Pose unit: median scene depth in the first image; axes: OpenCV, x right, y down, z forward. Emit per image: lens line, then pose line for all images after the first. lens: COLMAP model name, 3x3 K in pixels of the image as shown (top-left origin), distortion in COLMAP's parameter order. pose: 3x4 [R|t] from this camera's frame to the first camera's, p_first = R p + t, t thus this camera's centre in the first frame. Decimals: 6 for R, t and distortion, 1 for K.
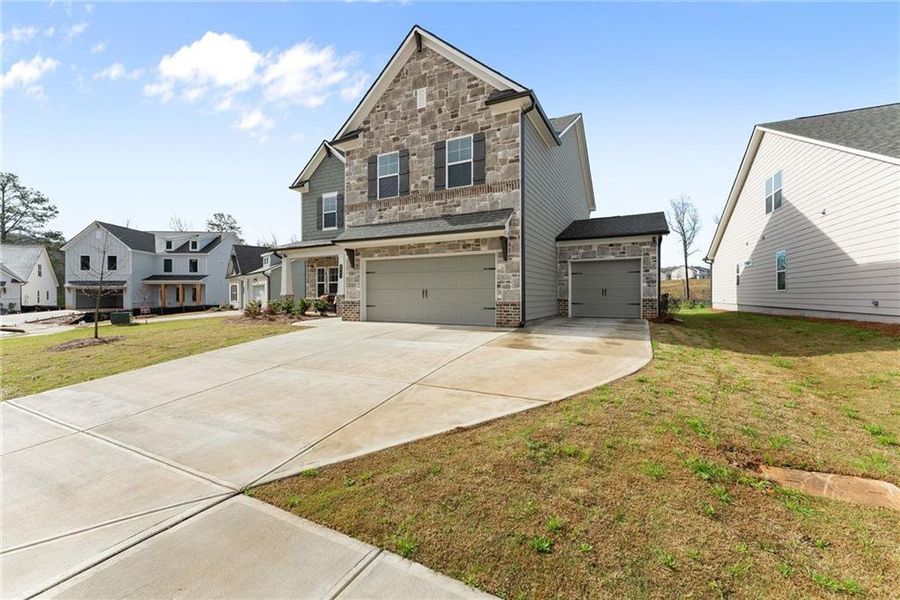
lens RADIAL K [[361.3, 0, 447.4], [0, 361.3, 298.9], [0, 0, 1]] dist [0.004742, 0.000317]
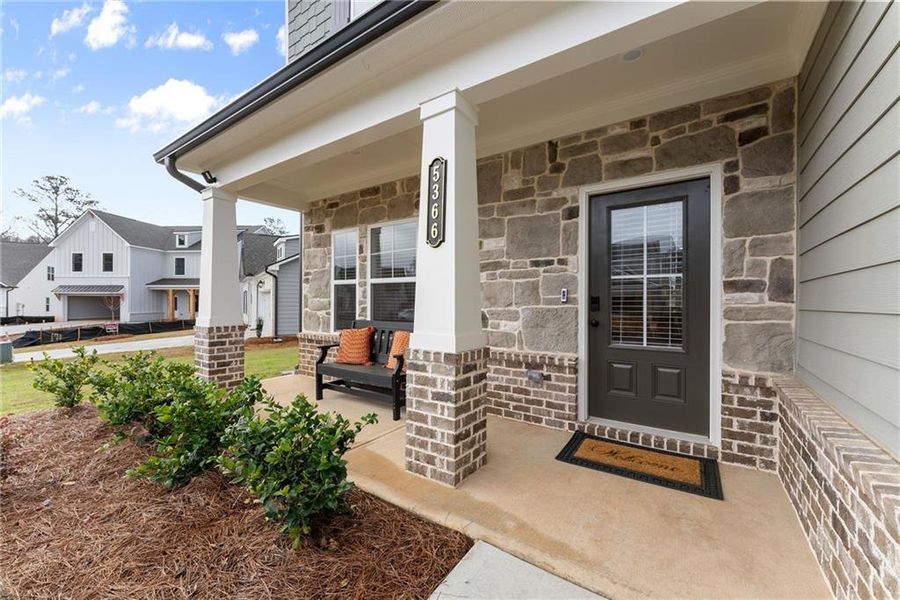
lens RADIAL K [[360.0, 0, 446.8], [0, 360.0, 304.0], [0, 0, 1]] dist [0.000803, 0.000138]
pose [[0.991762, 0.006678, -0.127919, -0.357470], [-0.007271, 0.999965, -0.004168, -0.040642], [0.127887, 0.005064, 0.991776, 1.116297]]
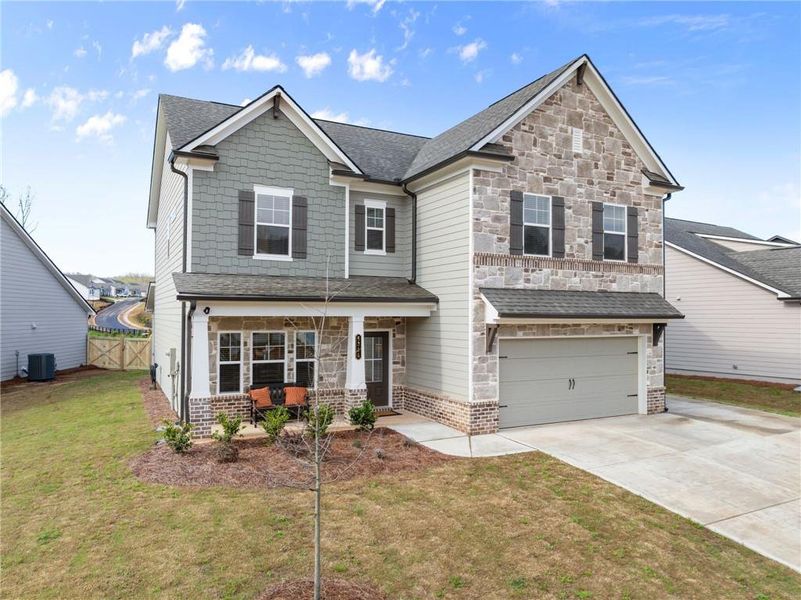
lens RADIAL K [[567.1, 0, 398.6], [0, 567.1, 313.9], [0, 0, 1]] dist [-0.019978, -0.000763]
pose [[0.582440, 0.003913, 0.812865, -1.284933], [0.004068, 0.999962, -0.007728, -0.158899], [-0.812864, 0.007808, 0.582402, 0.580817]]
